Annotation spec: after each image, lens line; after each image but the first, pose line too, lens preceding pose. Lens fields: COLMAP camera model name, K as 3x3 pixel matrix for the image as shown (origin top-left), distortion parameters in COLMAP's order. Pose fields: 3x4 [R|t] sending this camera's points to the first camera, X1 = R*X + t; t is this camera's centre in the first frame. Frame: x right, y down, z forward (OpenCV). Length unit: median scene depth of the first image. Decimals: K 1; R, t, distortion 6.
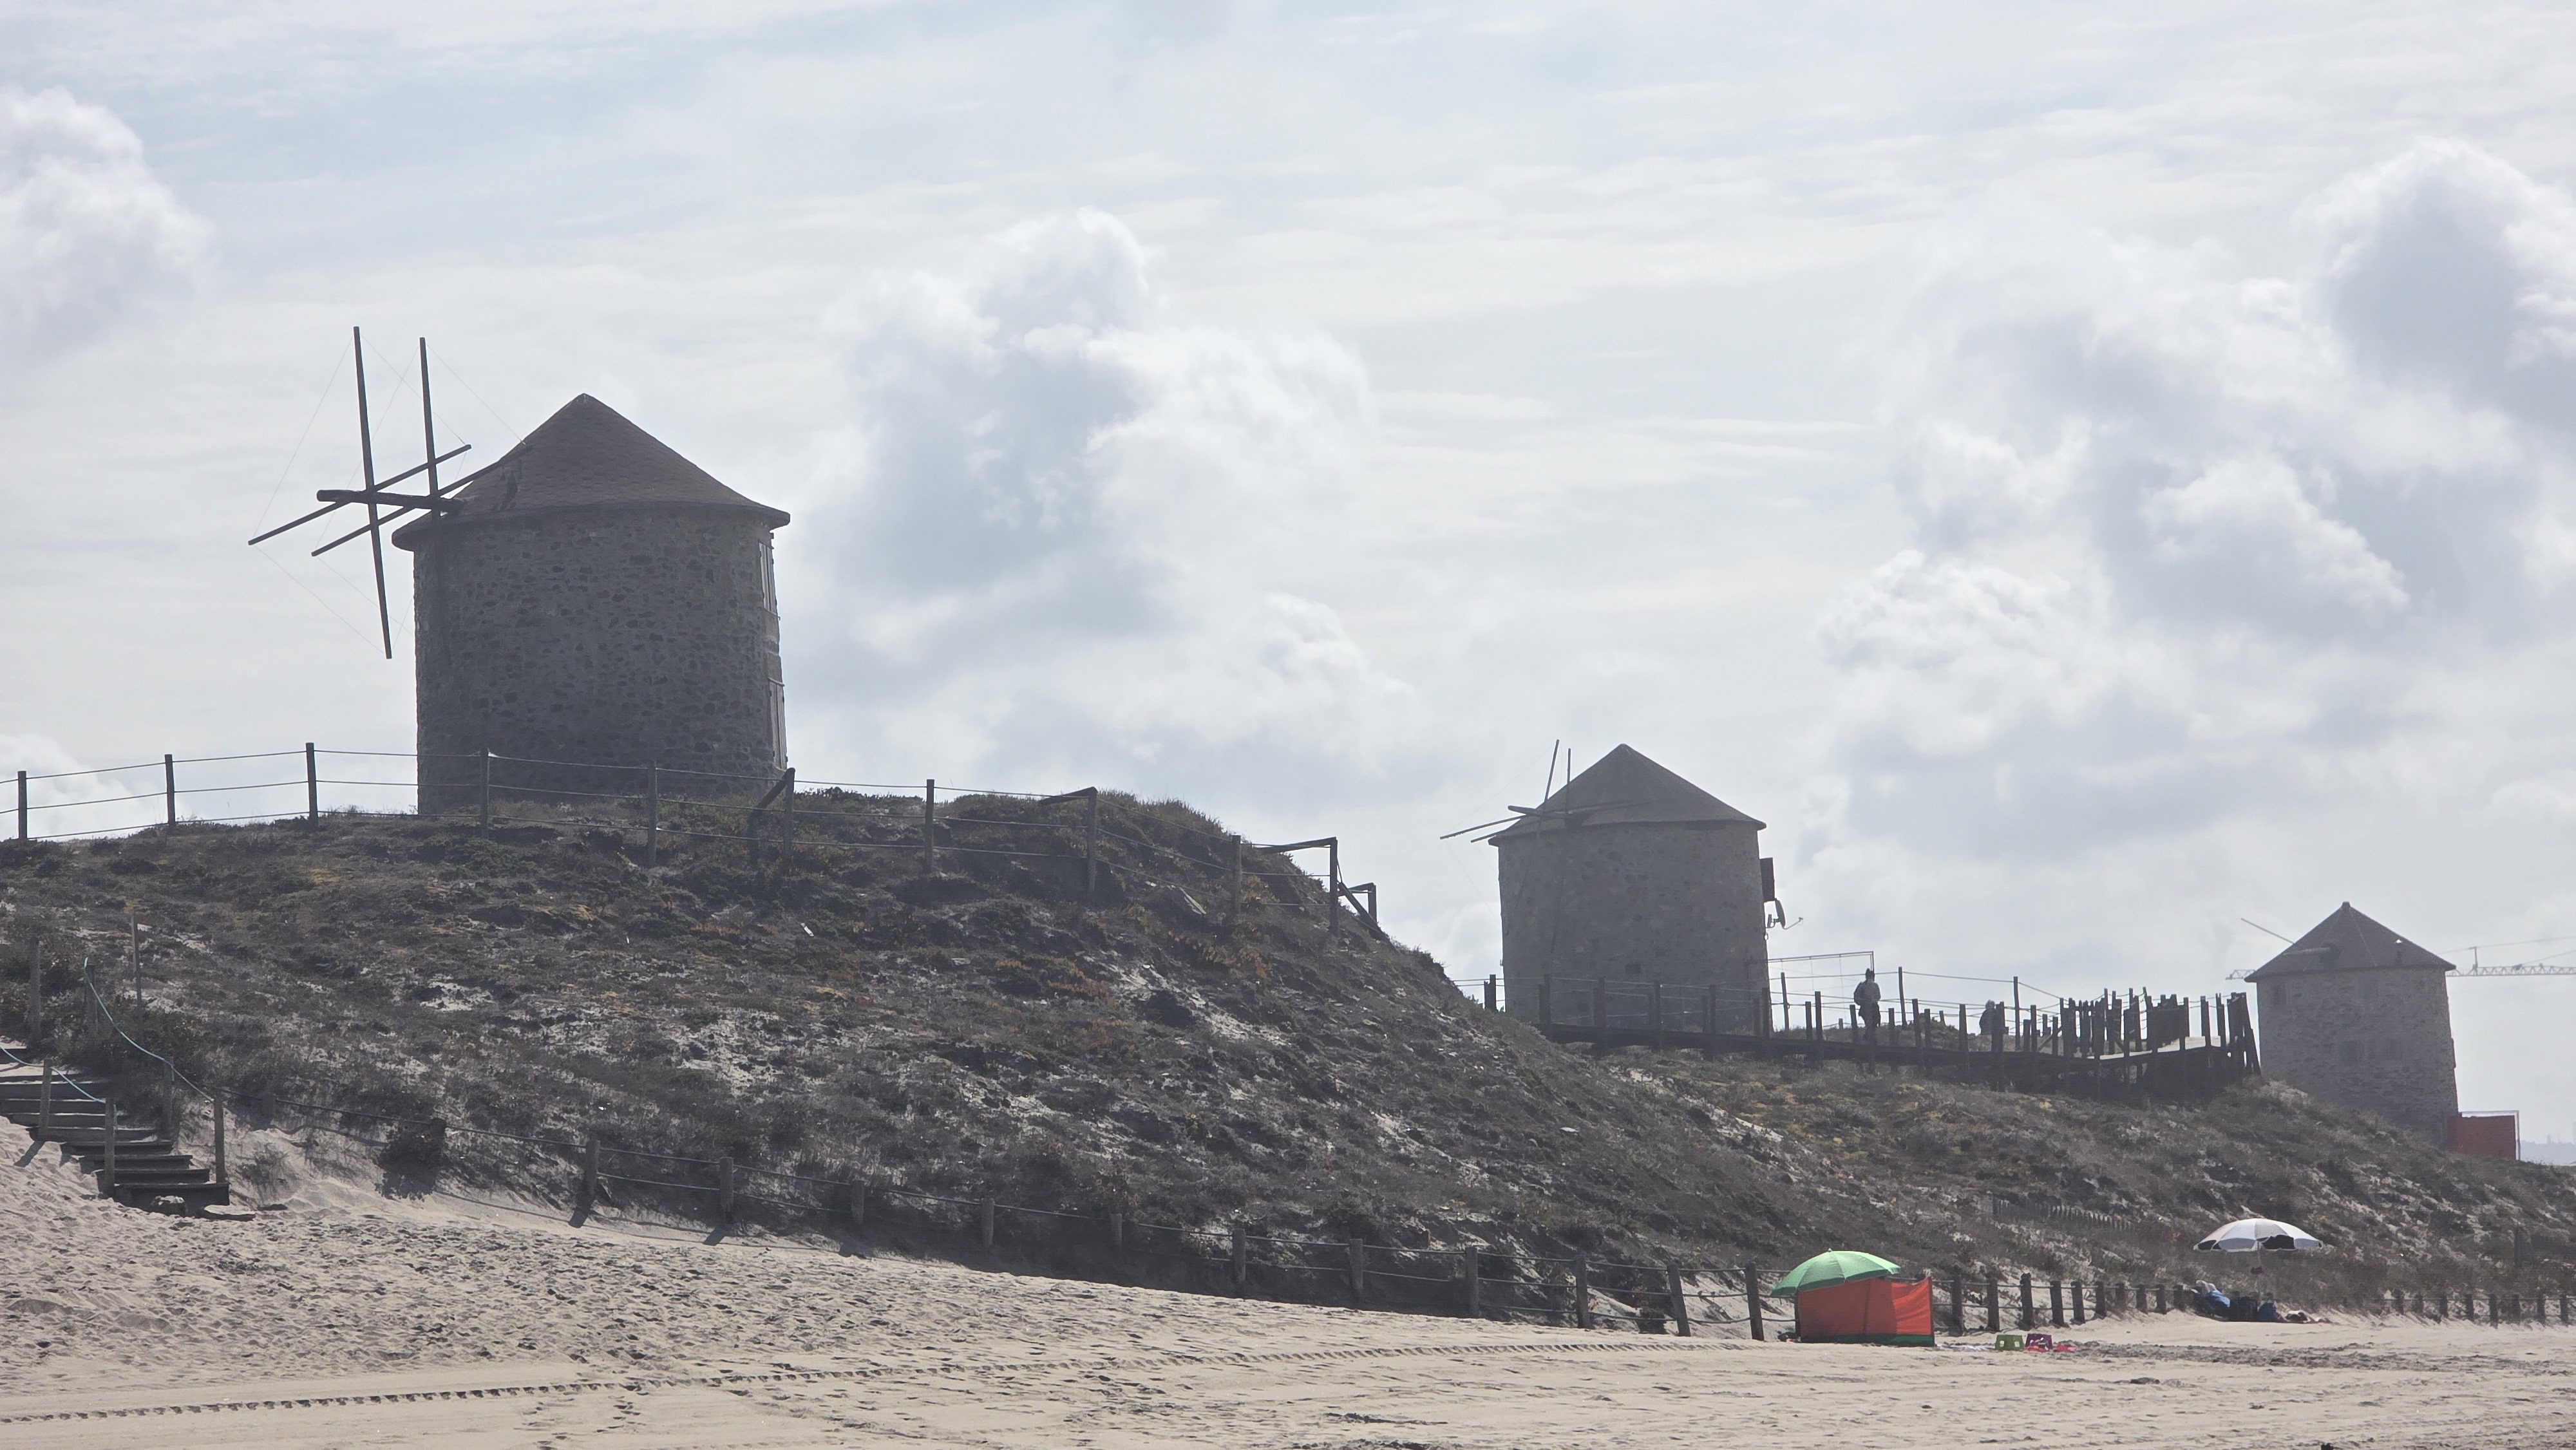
lens RADIAL K [[8146.2, 0, 1288.0], [0, 8146.2, 725.0], [0, 0, 1]] dist [0.380286, -0.602562]
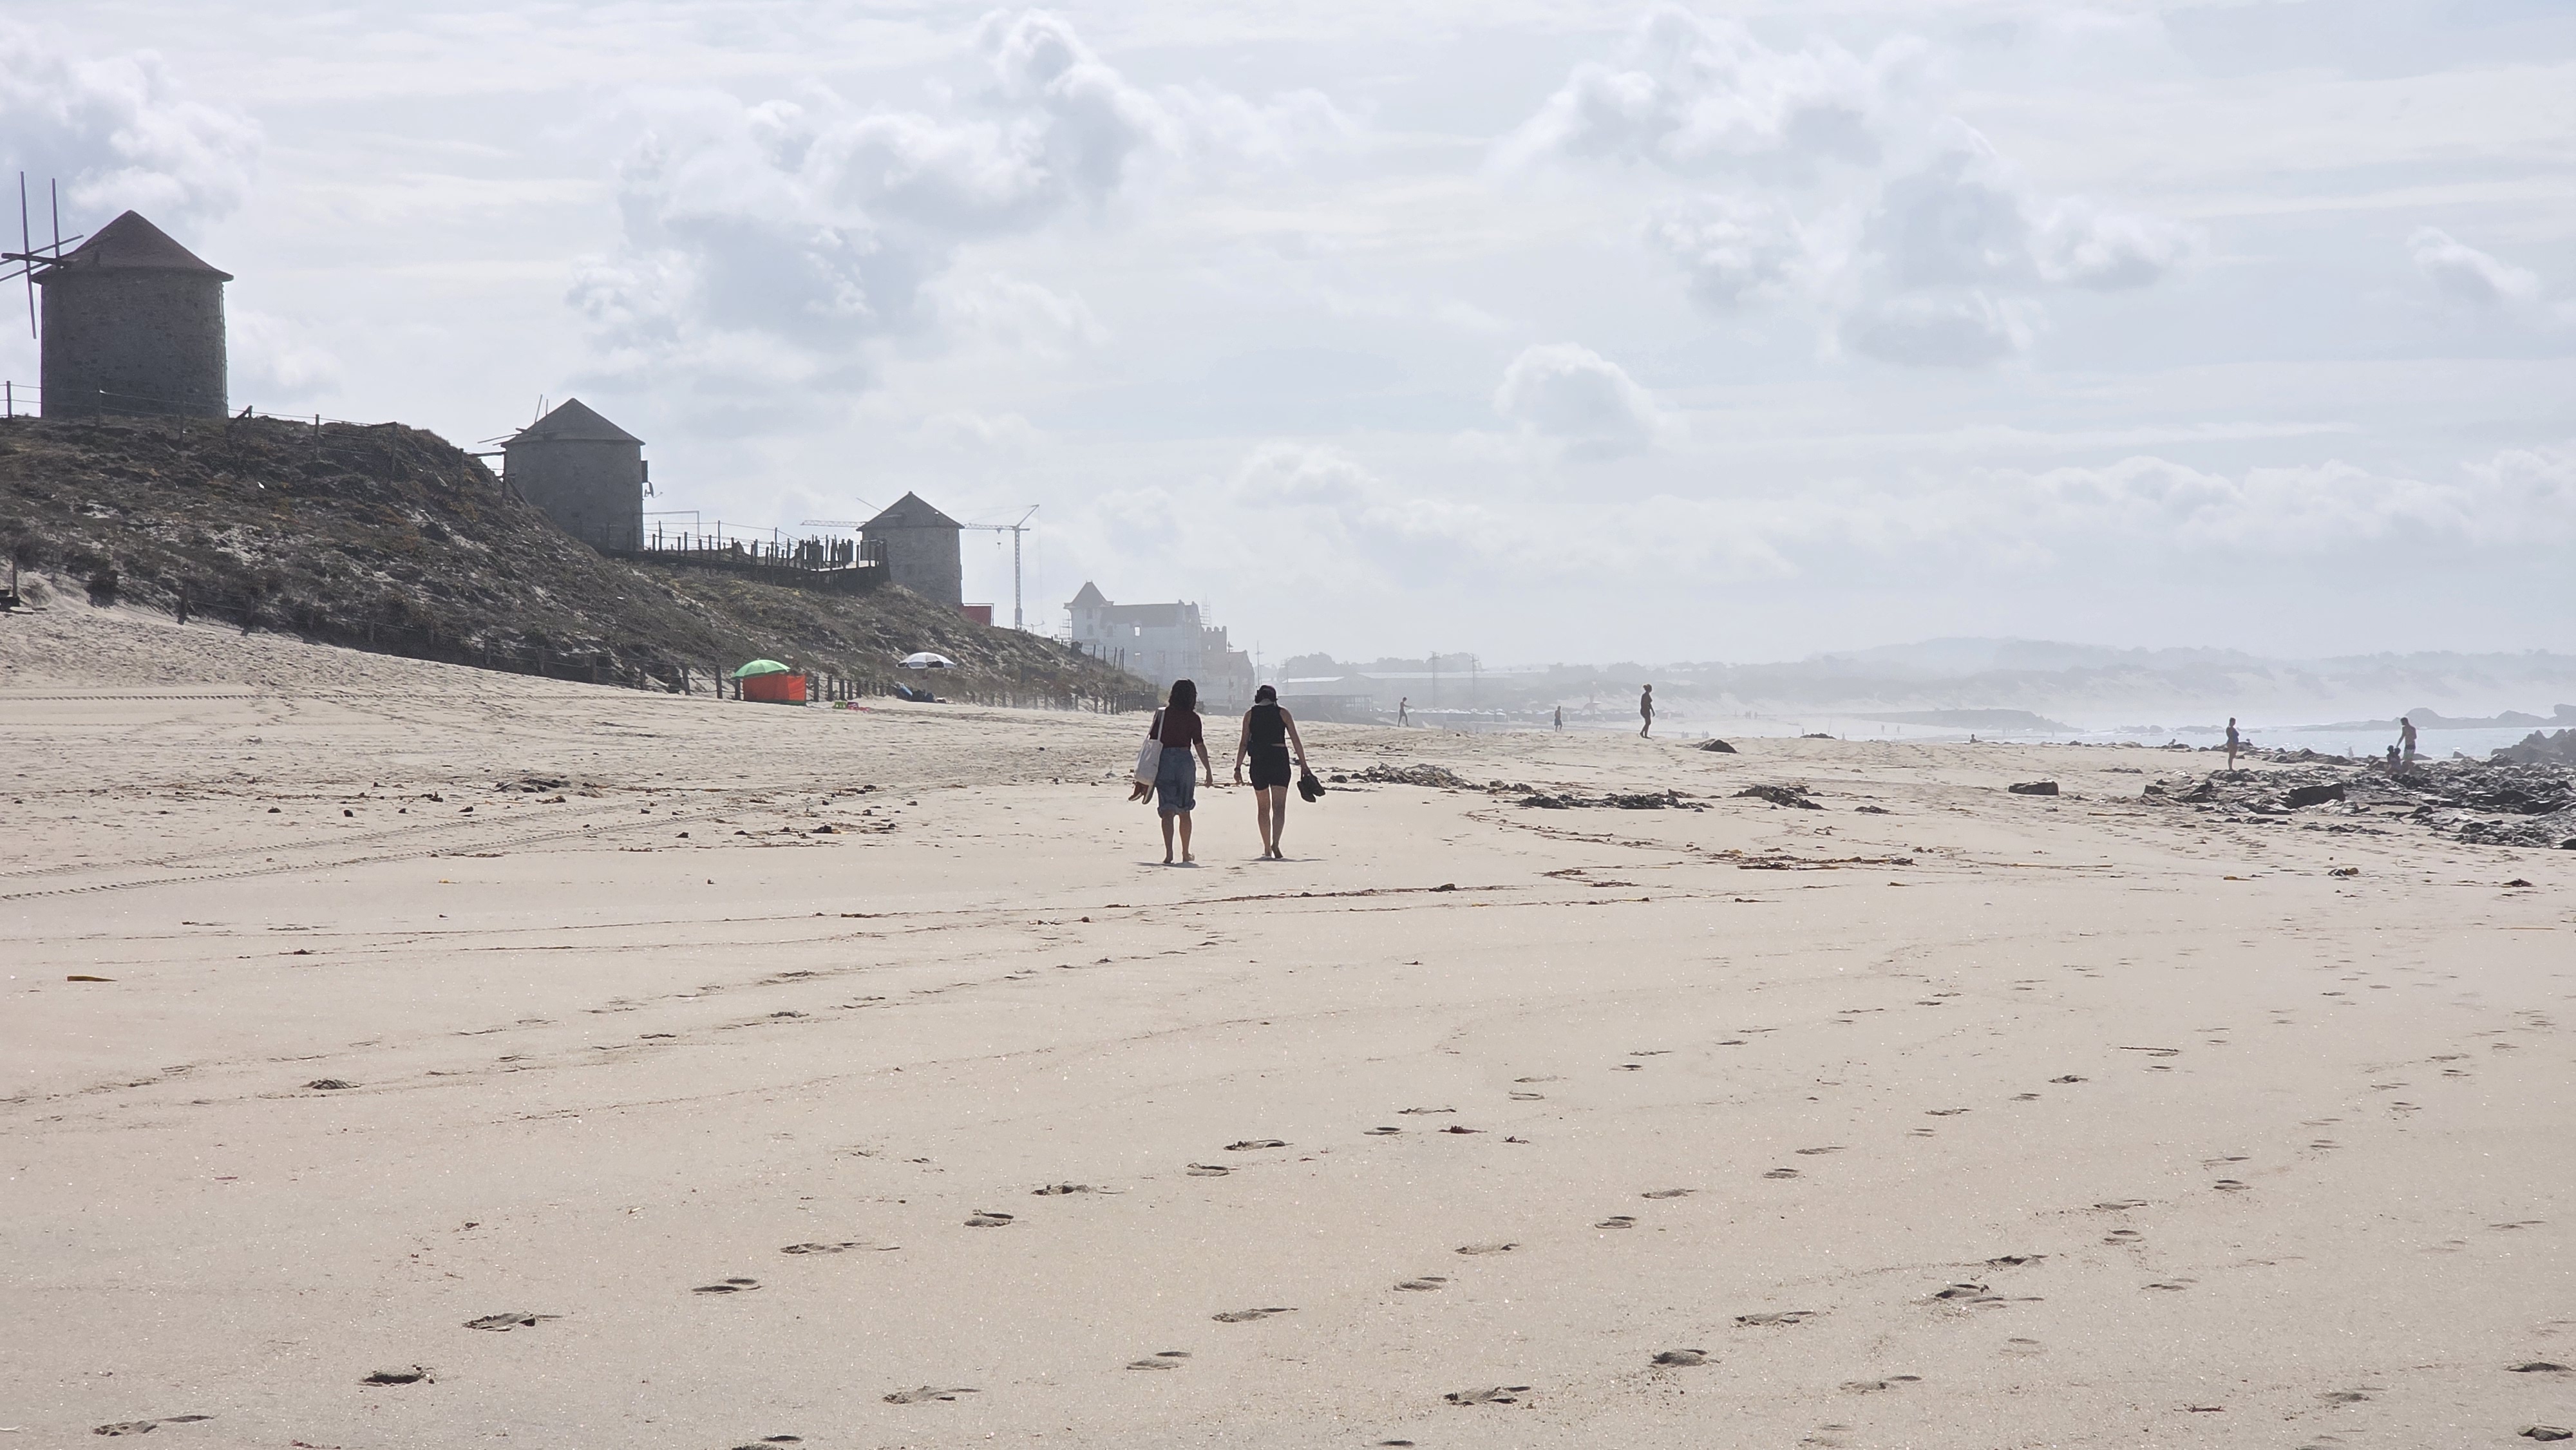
lens RADIAL K [[5309.2, 0, 1288.0], [0, 5309.2, 725.0], [0, 0, 1]] dist [0.014734, 0.008394]
pose [[0.970960, 0.035769, 0.236554, -0.122656], [-0.052684, 0.996456, 0.065574, -0.016227], [-0.233370, -0.076133, 0.969403, -0.363778]]
